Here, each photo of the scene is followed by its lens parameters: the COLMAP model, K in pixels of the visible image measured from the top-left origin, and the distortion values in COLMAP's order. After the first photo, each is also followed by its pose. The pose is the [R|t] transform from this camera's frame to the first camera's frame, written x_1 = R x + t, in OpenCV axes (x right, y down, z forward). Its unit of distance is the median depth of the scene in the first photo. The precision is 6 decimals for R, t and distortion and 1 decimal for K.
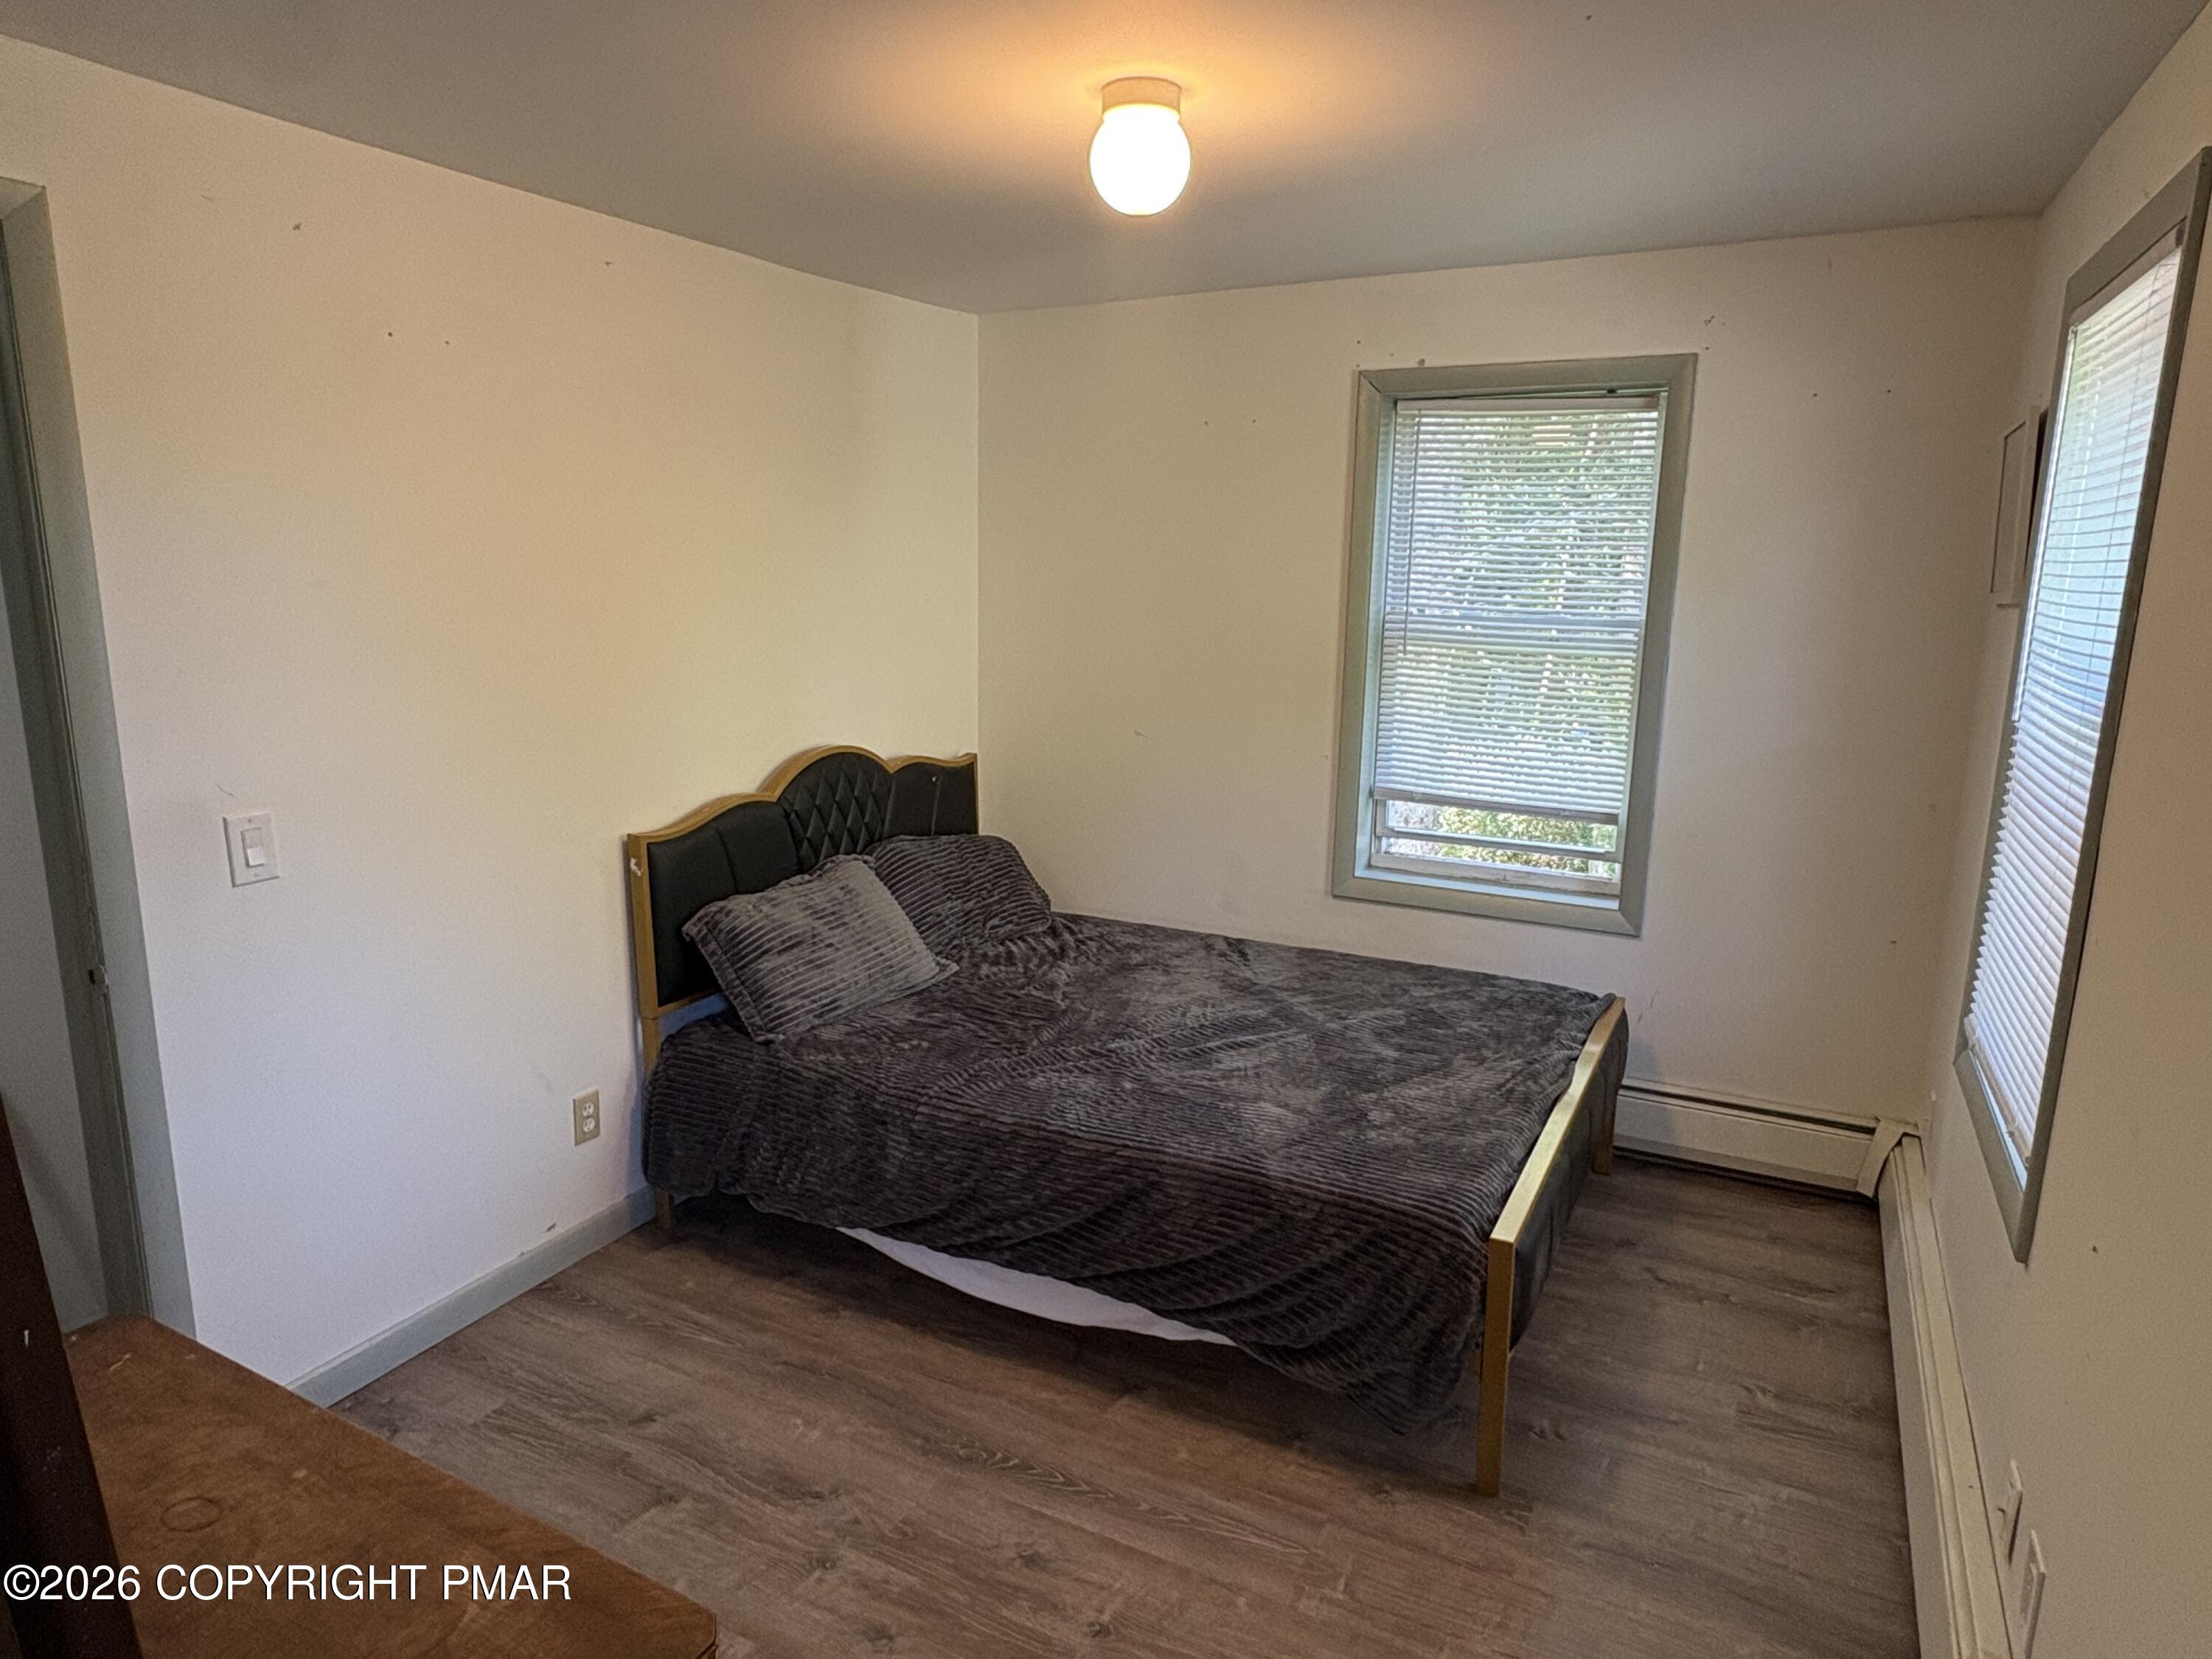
lens RADIAL K [[1338.9, 0, 1106.0], [0, 1338.9, 829.5], [0, 0, 1]] dist [0.002095, 0.000298]
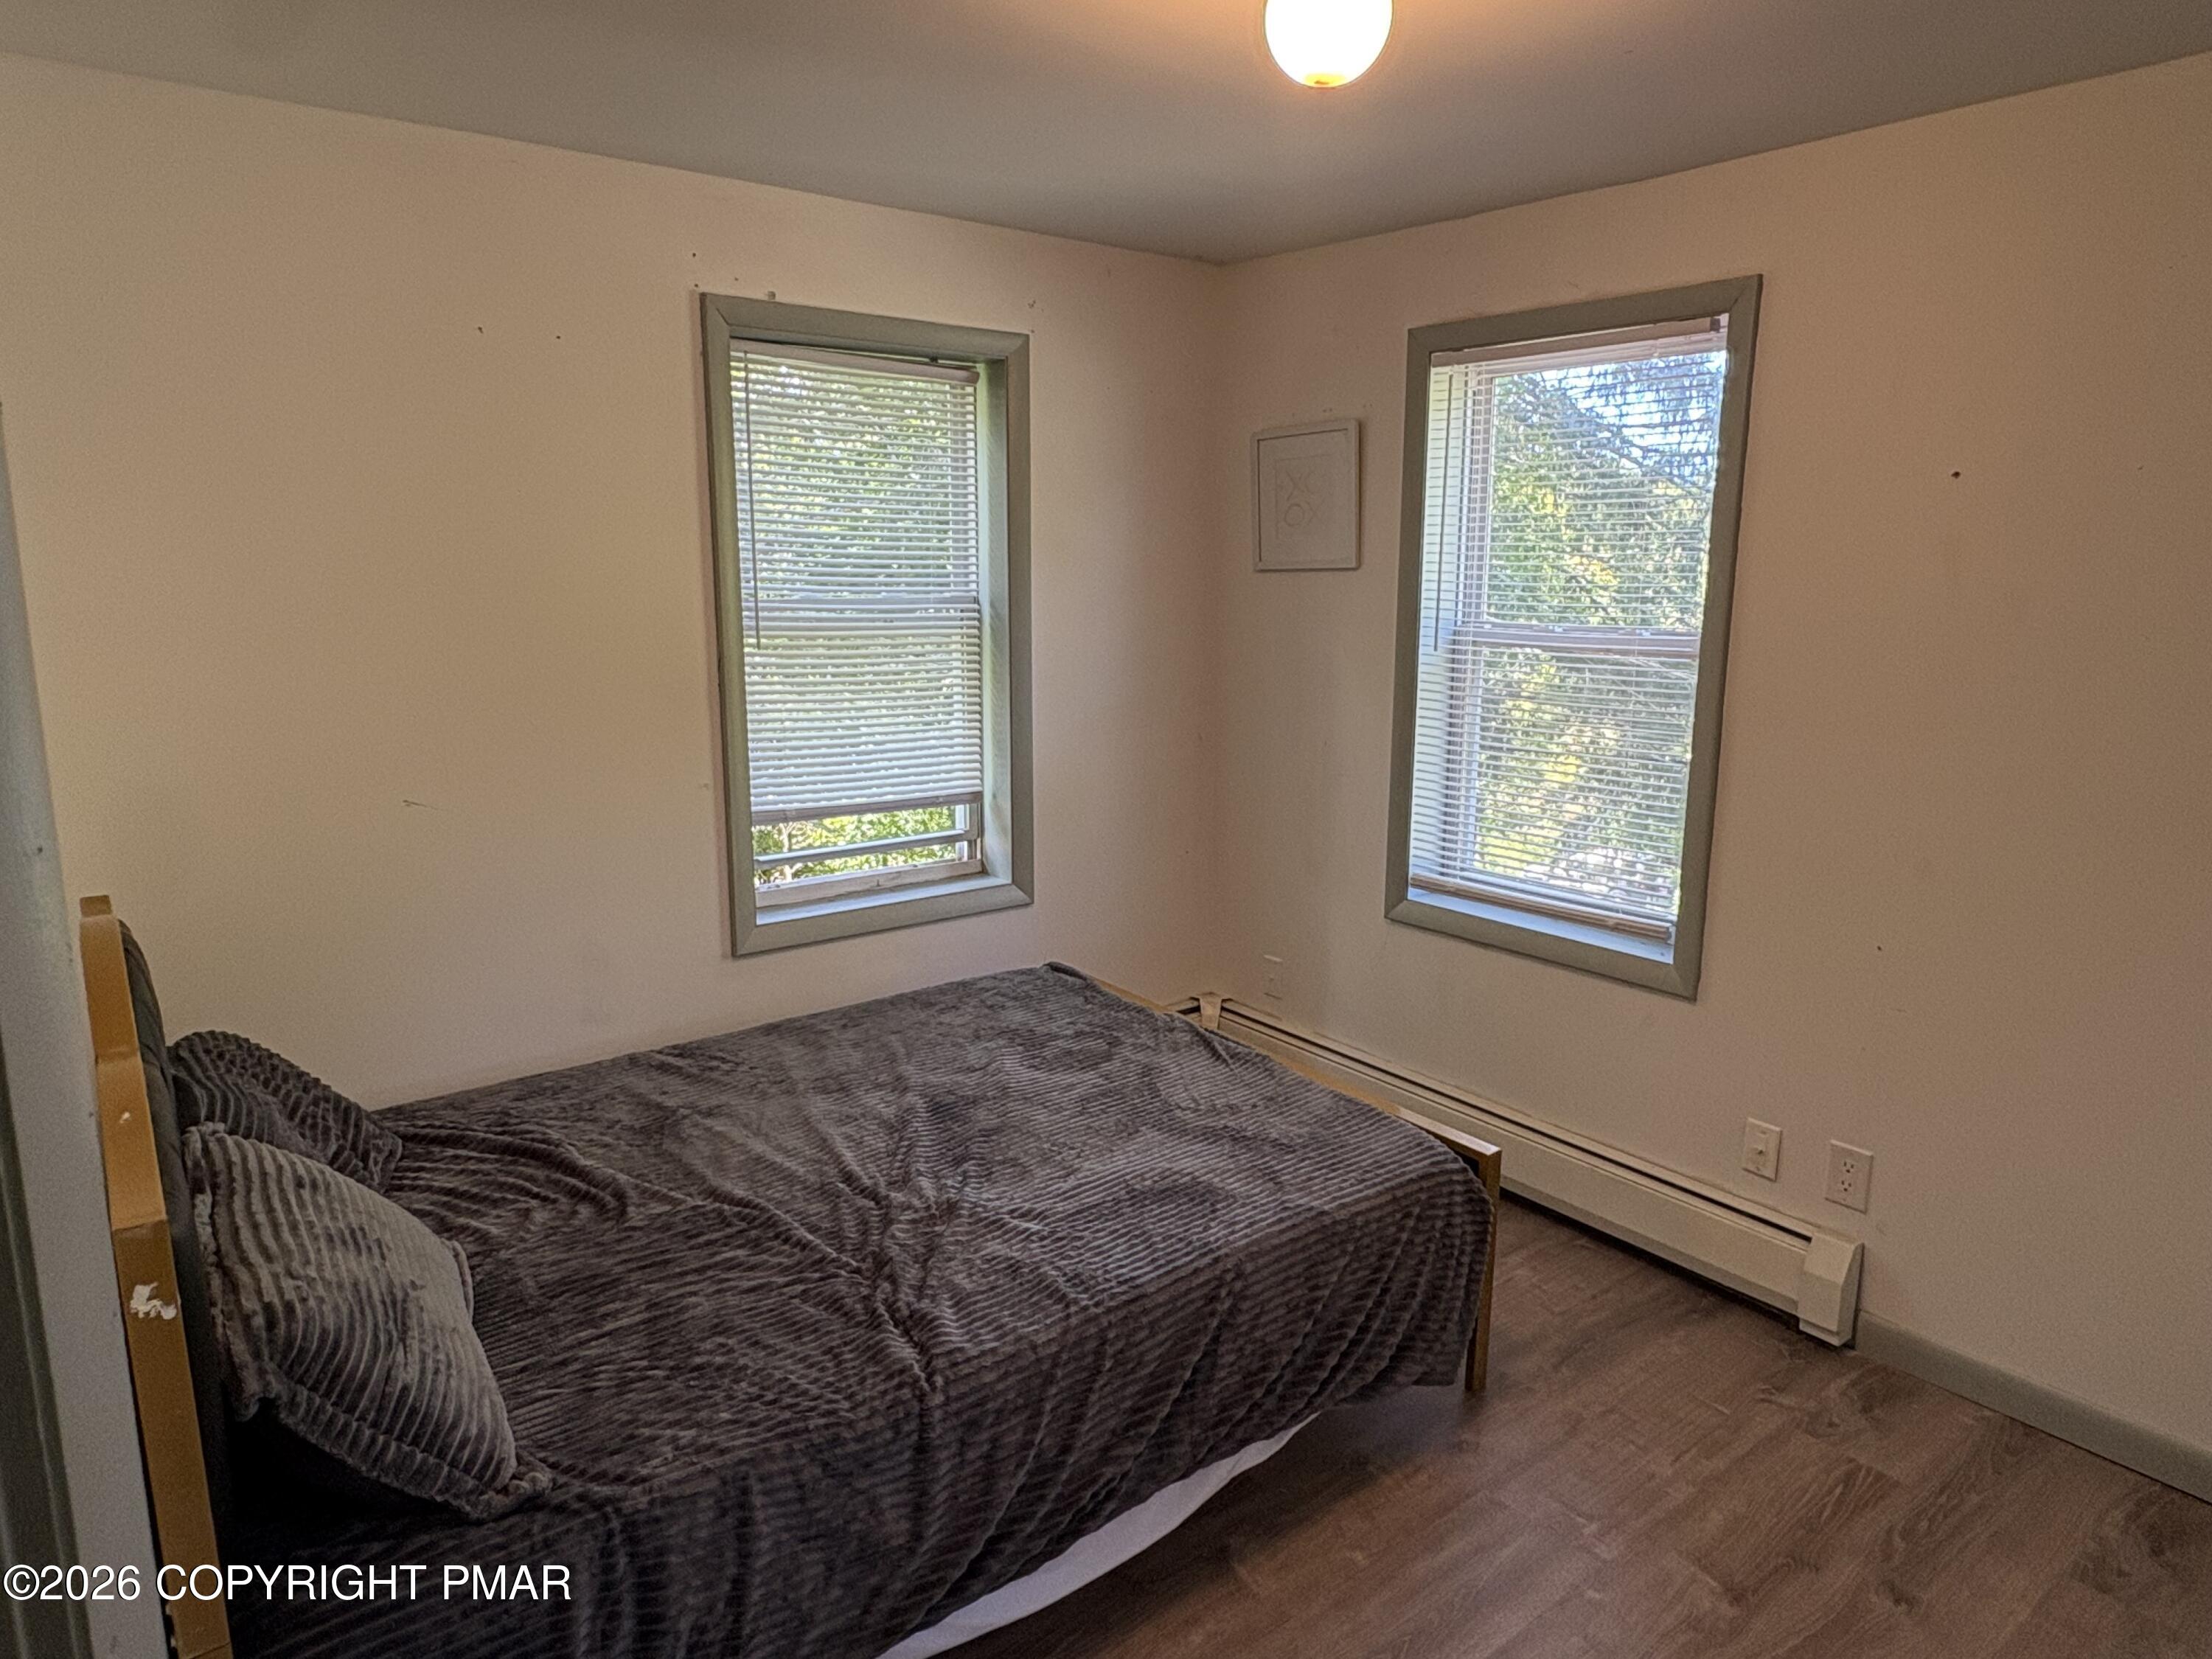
lens RADIAL K [[1344.7, 0, 1106.0], [0, 1344.7, 829.5], [0, 0, 1]] dist [-0.001040, -0.000028]
pose [[0.418489, -0.189302, 0.888275, -0.473286], [0.183048, 0.975547, 0.121662, -0.088673], [-0.889584, 0.111682, 0.442907, 0.479452]]
